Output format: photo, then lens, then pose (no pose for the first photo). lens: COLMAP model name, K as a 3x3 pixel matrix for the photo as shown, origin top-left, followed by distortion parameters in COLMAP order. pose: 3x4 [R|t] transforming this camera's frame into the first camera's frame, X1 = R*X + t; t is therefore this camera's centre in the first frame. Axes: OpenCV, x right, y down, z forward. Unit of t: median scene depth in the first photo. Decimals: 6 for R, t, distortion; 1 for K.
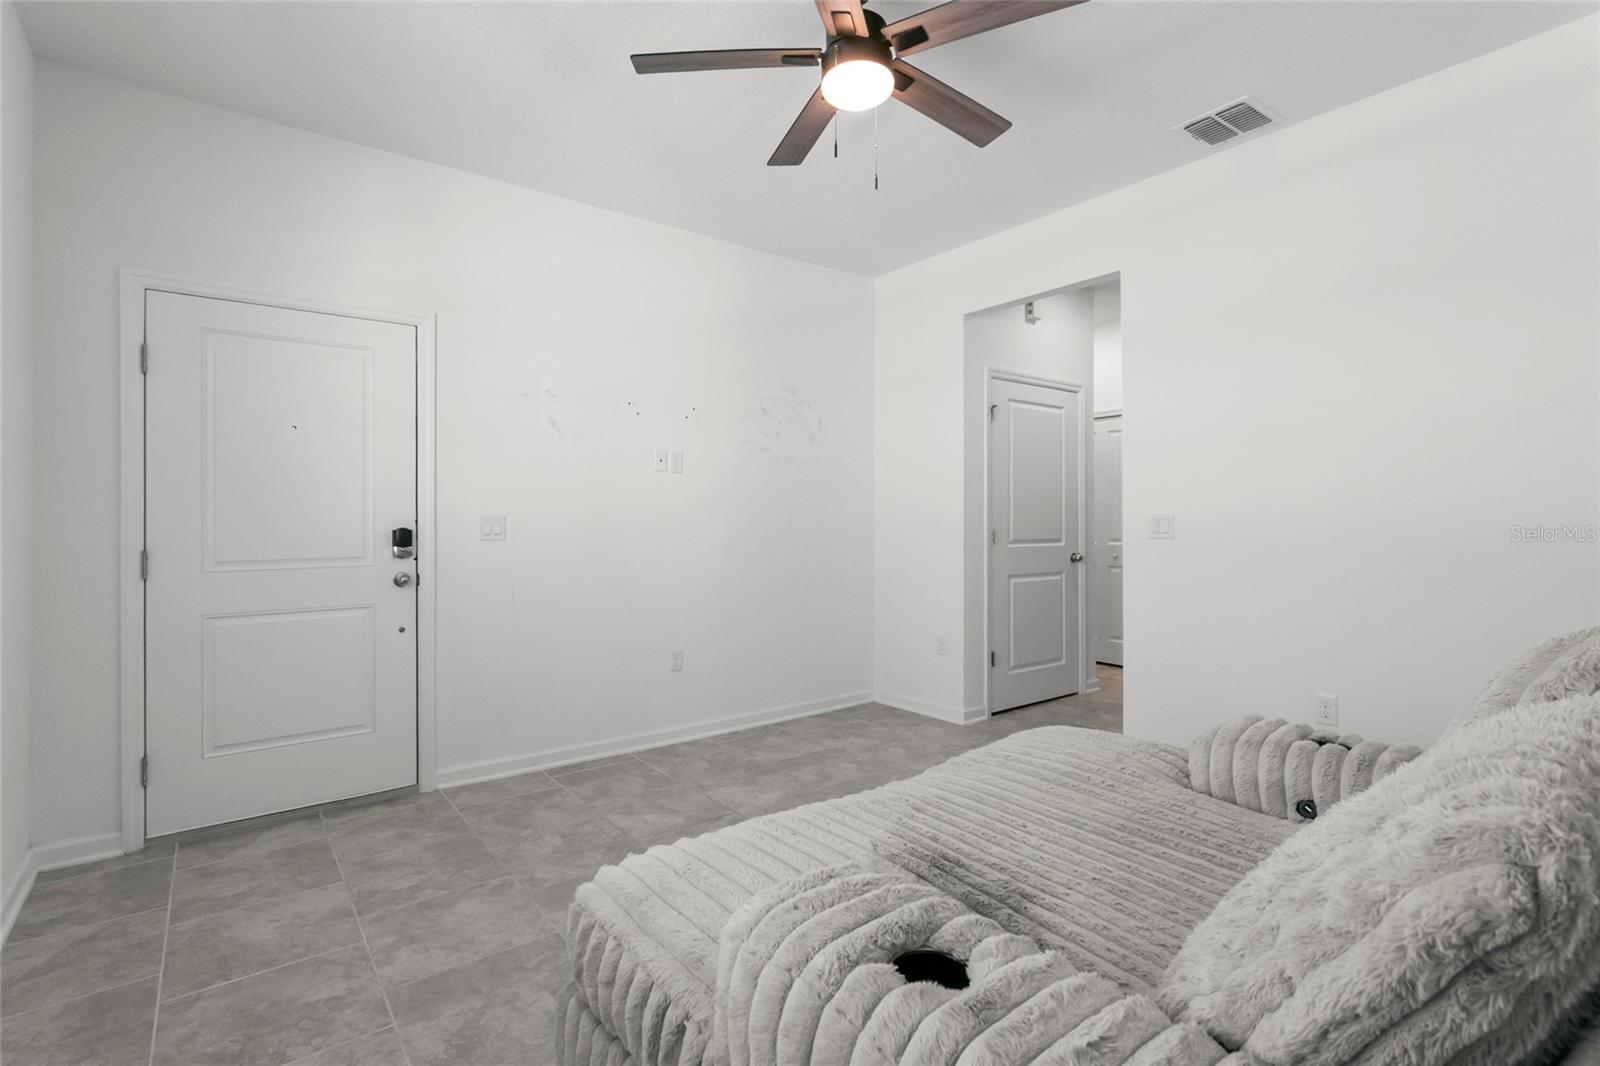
lens RADIAL K [[757.9, 0, 805.3], [0, 757.9, 525.7], [0, 0, 1]] dist [0.007501, -0.000107]
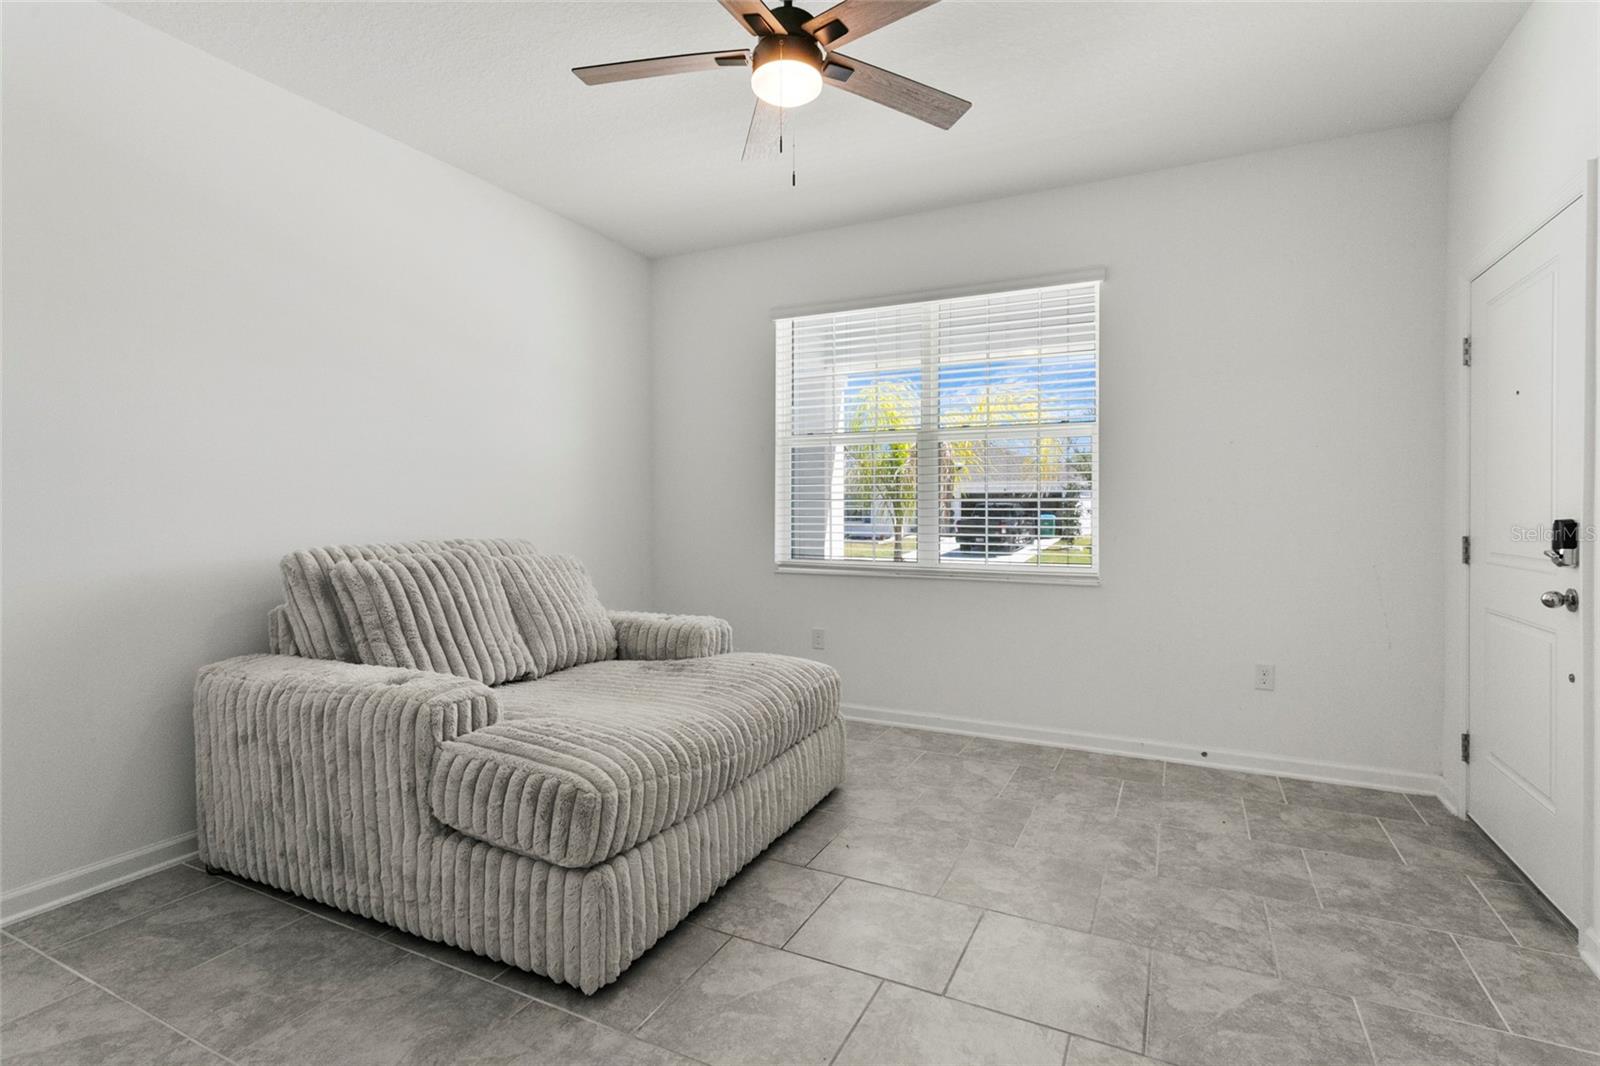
lens RADIAL K [[757.9, 0, 801.6], [0, 757.9, 528.9], [0, 0, 1]] dist [0.007501, -0.000107]
pose [[-0.899841, 0.017469, -0.435868, 0.441231], [0.001203, 0.999293, 0.037566, -0.019041], [0.436216, 0.033279, -0.899226, 1.690463]]
